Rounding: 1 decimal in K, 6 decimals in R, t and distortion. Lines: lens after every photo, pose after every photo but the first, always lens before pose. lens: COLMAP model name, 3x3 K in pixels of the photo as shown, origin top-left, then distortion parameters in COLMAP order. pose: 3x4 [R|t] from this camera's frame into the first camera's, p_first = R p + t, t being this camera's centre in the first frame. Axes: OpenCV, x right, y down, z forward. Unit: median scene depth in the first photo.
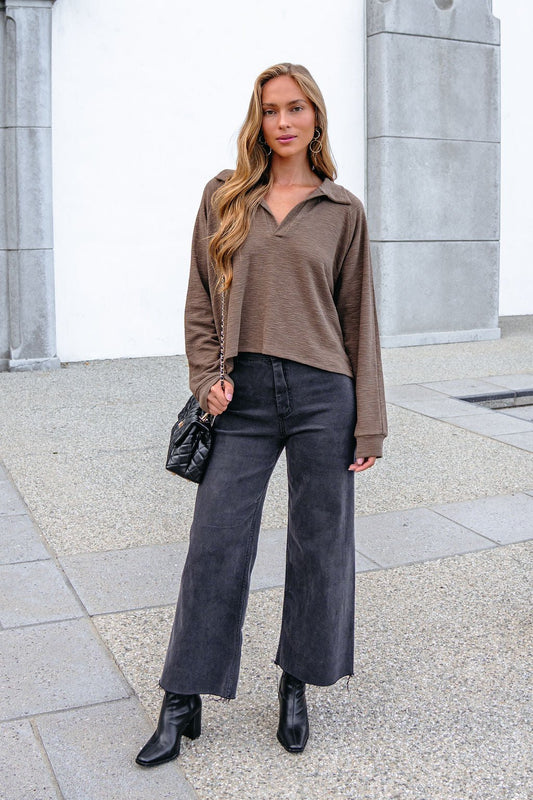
lens RADIAL K [[1128.1, 0, 268.6], [0, 1128.1, 360.6], [0, 0, 1]] dist [-0.268337, 0.046599]
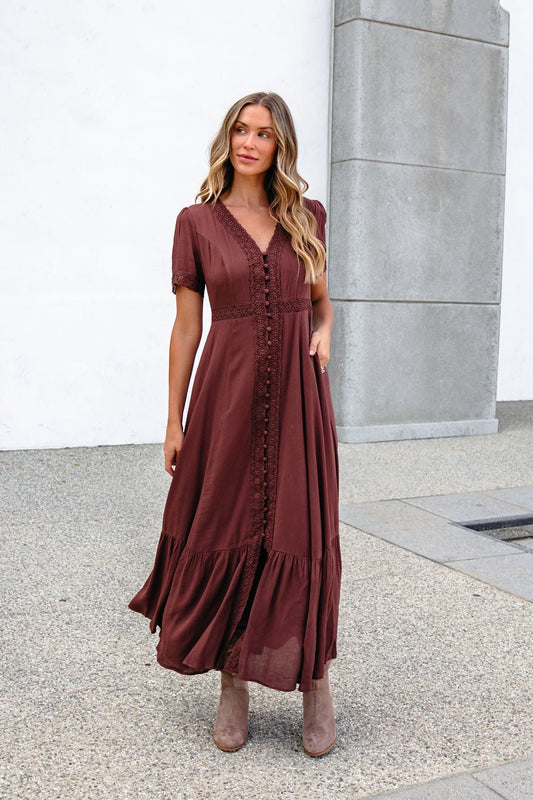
lens RADIAL K [[1096.5, 0, 247.6], [0, 1096.5, 399.2], [0, 0, 1]] dist [-0.182534, 0.001628]
pose [[0.998774, 0.024165, 0.043213, 0.004640], [-0.022908, 0.999307, -0.029343, -0.017950], [-0.043892, 0.028317, 0.998635, 0.280539]]
